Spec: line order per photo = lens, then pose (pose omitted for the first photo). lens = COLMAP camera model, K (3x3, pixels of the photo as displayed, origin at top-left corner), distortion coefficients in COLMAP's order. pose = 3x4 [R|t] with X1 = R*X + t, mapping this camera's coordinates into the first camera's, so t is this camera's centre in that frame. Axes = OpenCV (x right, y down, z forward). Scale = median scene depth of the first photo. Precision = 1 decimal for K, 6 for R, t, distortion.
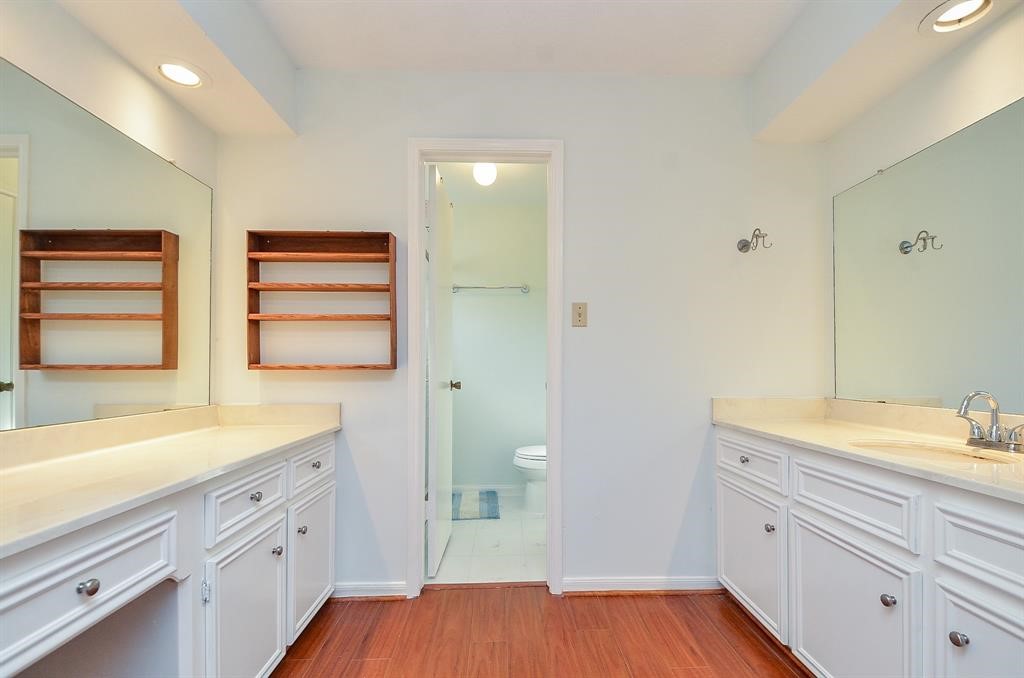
lens RADIAL K [[448.1, 0, 513.8], [0, 448.1, 362.2], [0, 0, 1]] dist [0.038384, -0.029921]
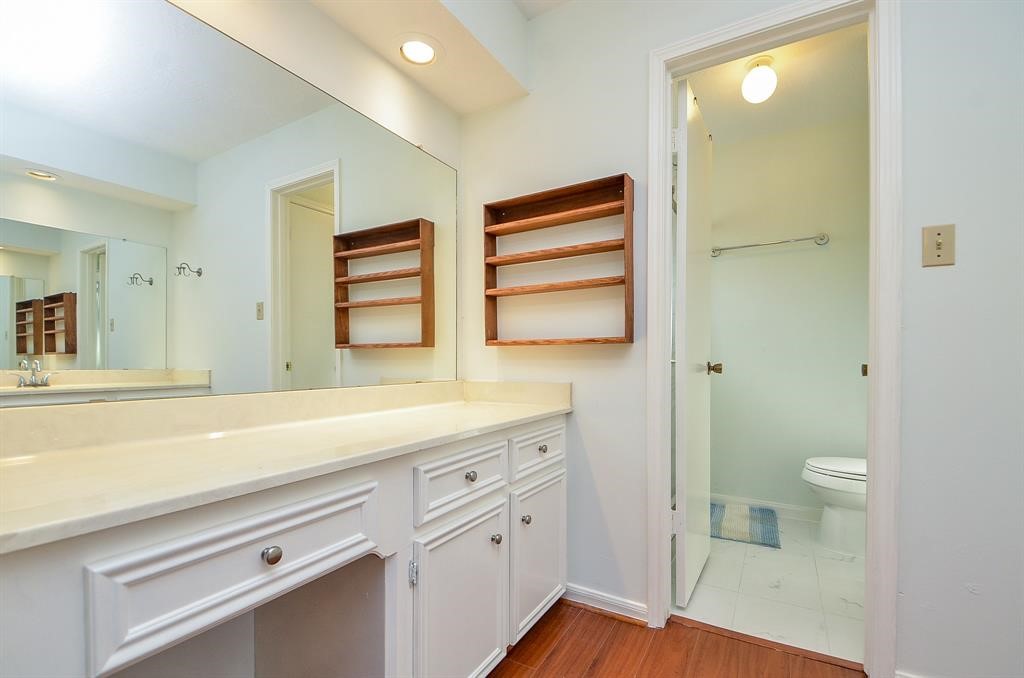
lens RADIAL K [[448.1, 0, 513.8], [0, 448.1, 362.2], [0, 0, 1]] dist [0.038384, -0.029921]
pose [[0.847331, 0.003792, -0.531051, -0.011445], [0.005142, 0.999869, 0.015345, 0.037439], [0.531040, -0.015733, 0.847201, 0.197226]]
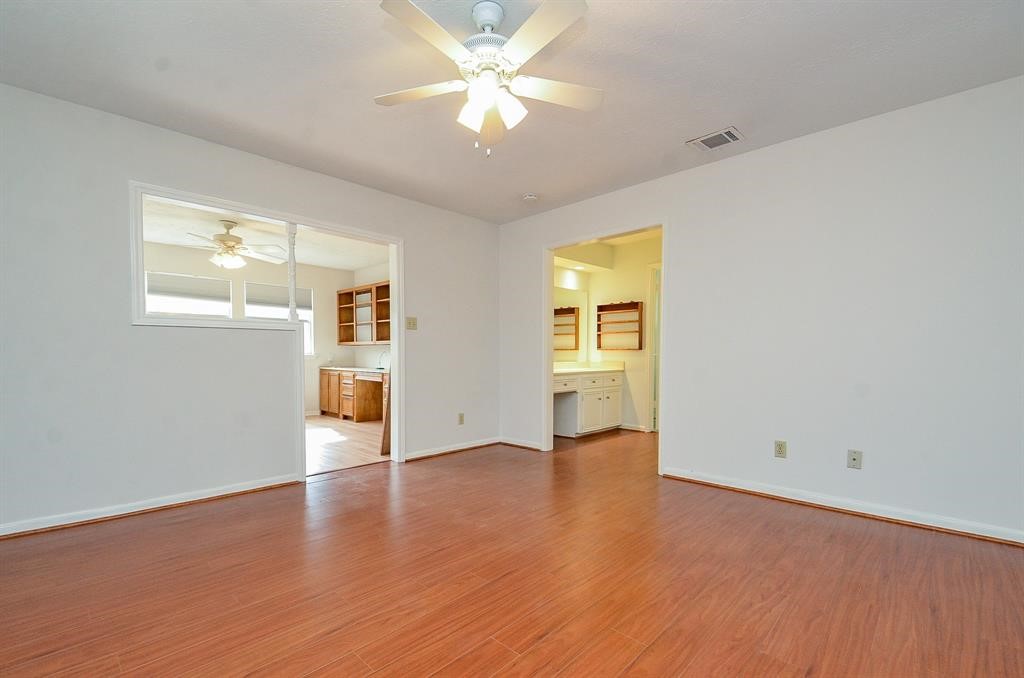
lens RADIAL K [[448.1, 0, 513.8], [0, 448.1, 362.2], [0, 0, 1]] dist [0.038384, -0.029921]
pose [[0.697007, 0.023954, -0.716664, 1.234128], [0.003598, 0.999312, 0.036900, -0.014914], [0.717055, -0.028298, 0.696442, -1.573086]]
